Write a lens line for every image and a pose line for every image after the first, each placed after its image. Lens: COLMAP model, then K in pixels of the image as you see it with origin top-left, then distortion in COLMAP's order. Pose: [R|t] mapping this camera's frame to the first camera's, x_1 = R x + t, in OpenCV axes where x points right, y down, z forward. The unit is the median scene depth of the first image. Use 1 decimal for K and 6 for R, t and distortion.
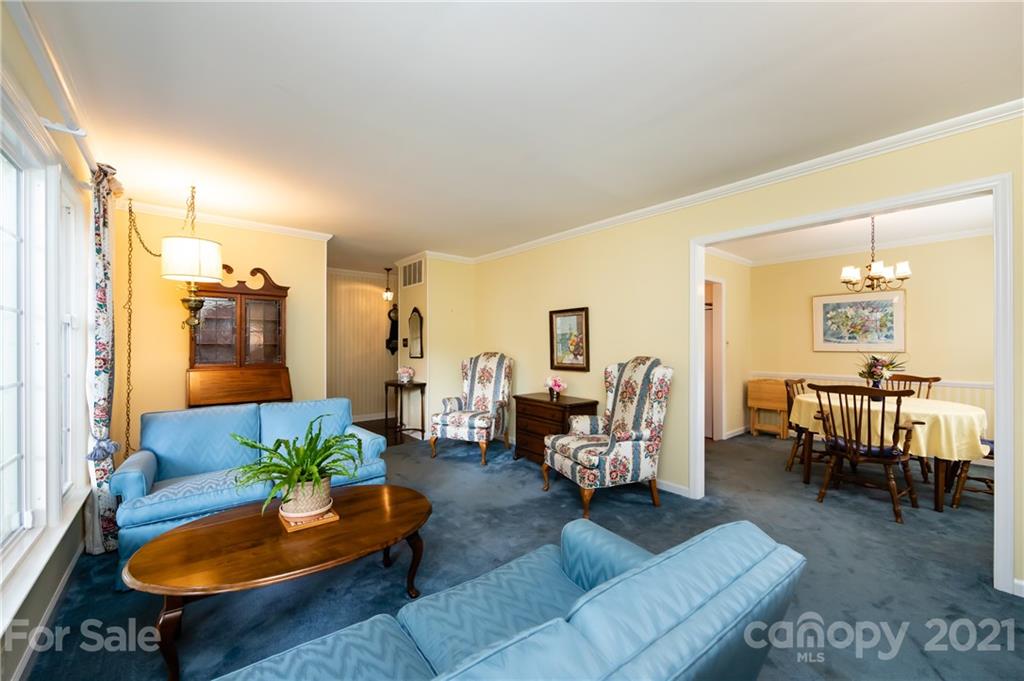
lens RADIAL K [[406.9, 0, 508.6], [0, 406.9, 341.6], [0, 0, 1]] dist [-0.004988, -0.000493]
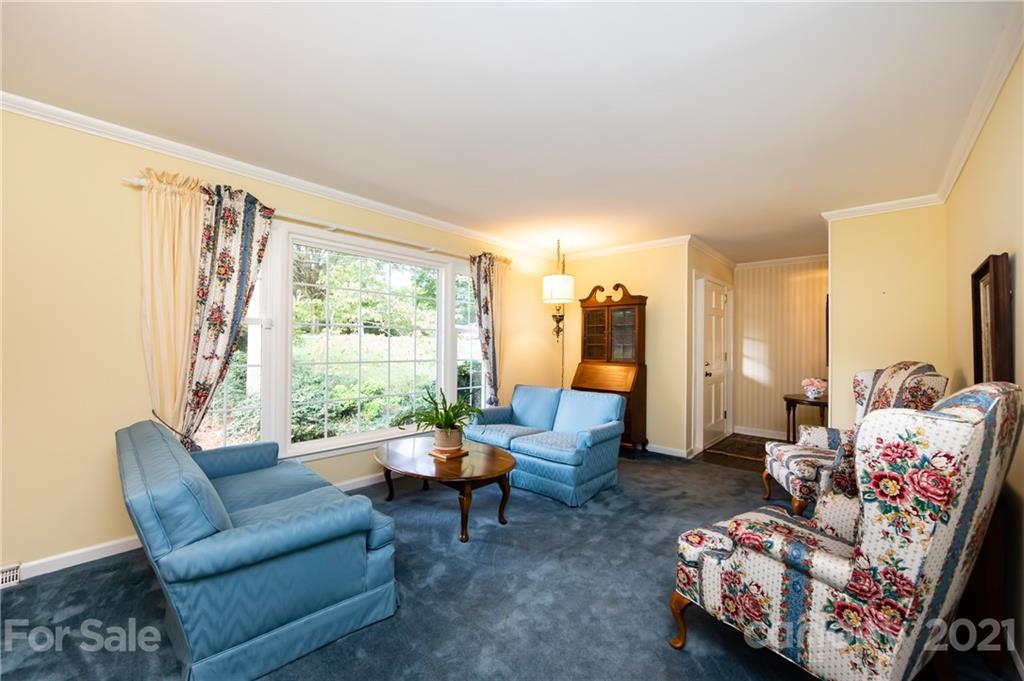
lens RADIAL K [[406.9, 0, 510.0], [0, 406.9, 343.9], [0, 0, 1]] dist [-0.004988, -0.000493]
pose [[0.146247, -0.002680, -0.989244, 0.675161], [-0.003866, 0.999987, -0.003280, 0.007073], [0.989241, 0.004304, 0.146235, 0.617847]]
